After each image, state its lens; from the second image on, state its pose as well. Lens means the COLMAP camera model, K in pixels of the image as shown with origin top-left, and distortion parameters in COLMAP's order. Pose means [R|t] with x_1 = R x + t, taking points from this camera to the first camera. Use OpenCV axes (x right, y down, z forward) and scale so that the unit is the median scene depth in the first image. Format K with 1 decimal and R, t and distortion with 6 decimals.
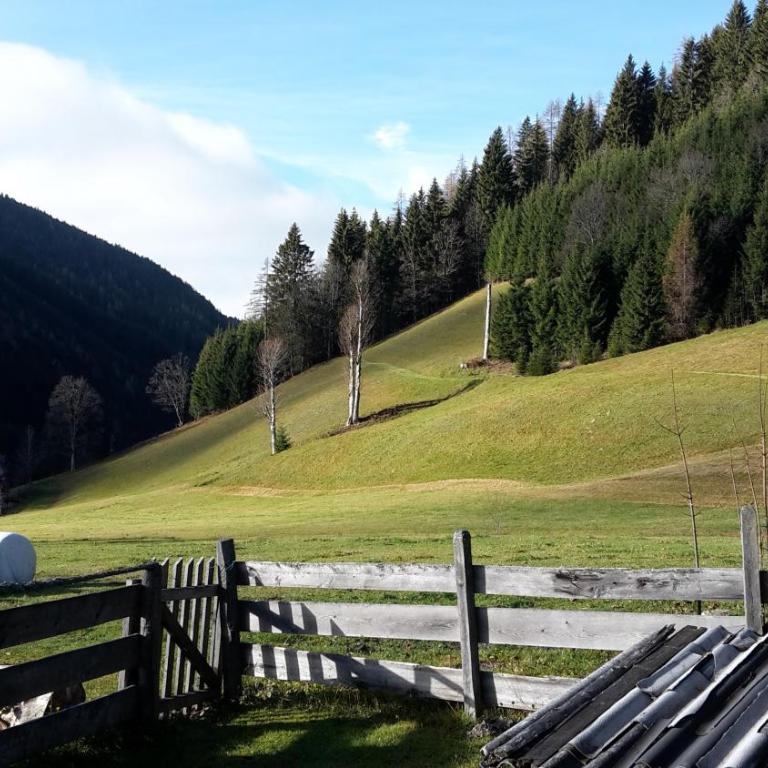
lens RADIAL K [[1323.2, 0, 384.0], [0, 1323.2, 384.0], [0, 0, 1]] dist [0.047222, -0.292872]
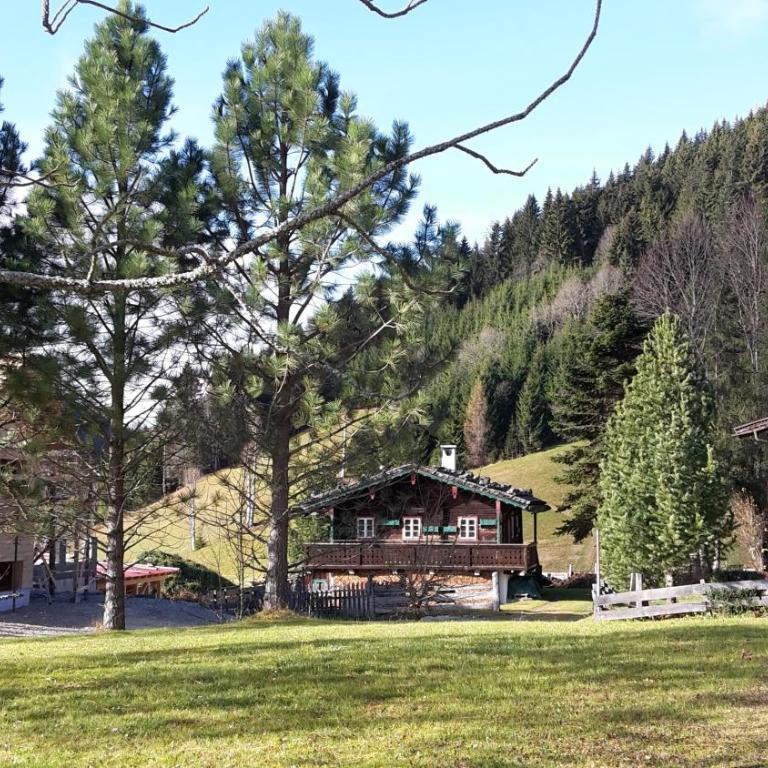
lens RADIAL K [[1323.2, 0, 384.0], [0, 1323.2, 384.0], [0, 0, 1]] dist [0.047222, -0.292872]
pose [[0.993759, -0.003447, 0.111496, -0.038075], [0.010611, 0.997911, -0.063721, -0.031212], [-0.111043, 0.064507, 0.991720, -0.420403]]
